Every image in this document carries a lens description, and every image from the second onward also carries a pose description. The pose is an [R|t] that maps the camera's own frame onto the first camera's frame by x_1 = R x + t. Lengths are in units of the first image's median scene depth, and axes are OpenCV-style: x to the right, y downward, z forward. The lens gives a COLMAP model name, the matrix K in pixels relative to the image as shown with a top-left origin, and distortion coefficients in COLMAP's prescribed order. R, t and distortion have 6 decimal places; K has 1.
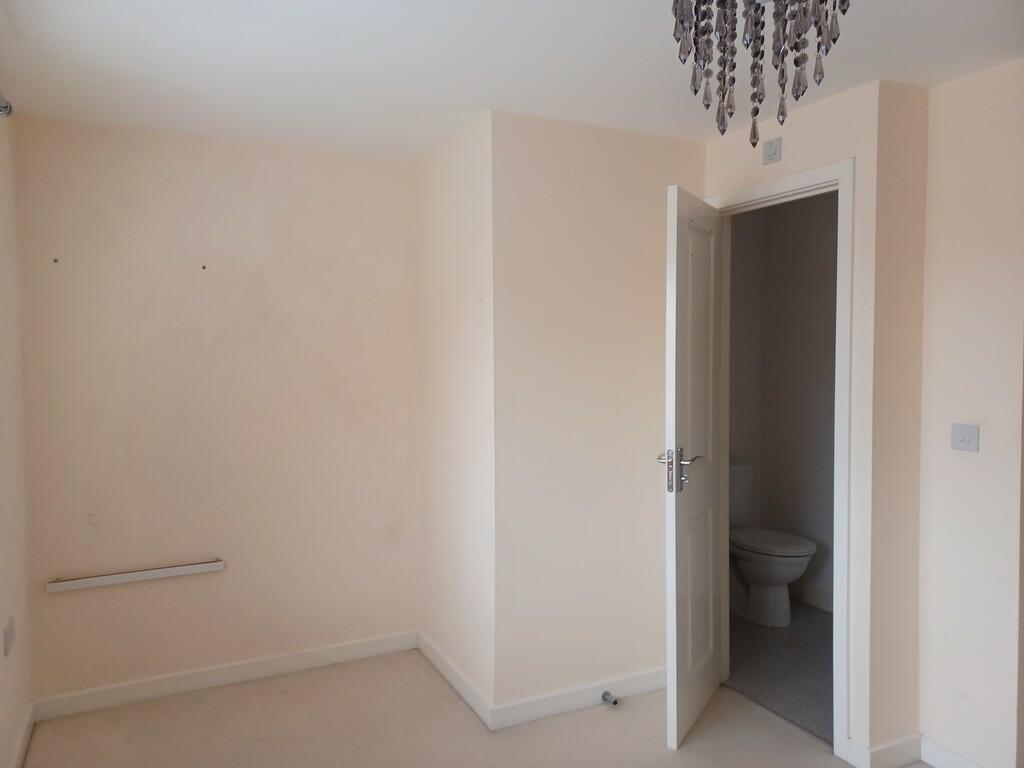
lens RADIAL K [[737.8, 0, 502.5], [0, 737.8, 385.5], [0, 0, 1]] dist [0.049730, -0.048319]
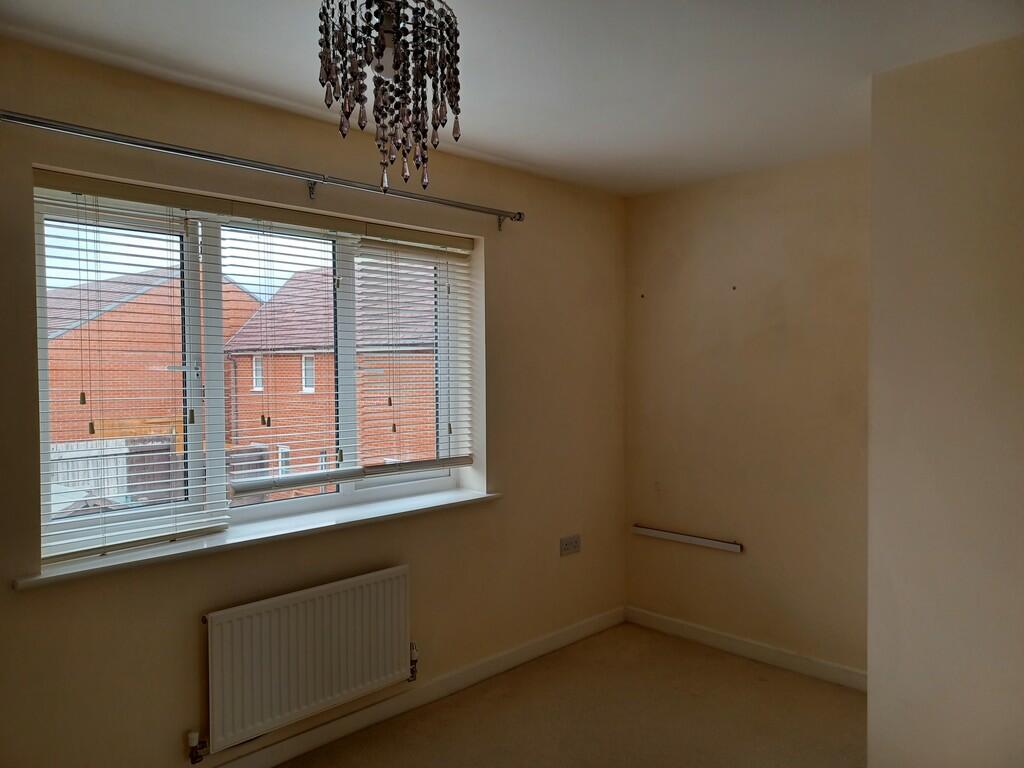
lens RADIAL K [[737.8, 0, 502.5], [0, 737.8, 385.5], [0, 0, 1]] dist [0.049730, -0.048319]
pose [[0.324582, 0.030642, -0.945361, 0.601690], [-0.039778, 0.999033, 0.018724, -0.014927], [0.945021, 0.031528, 0.325487, 0.296590]]
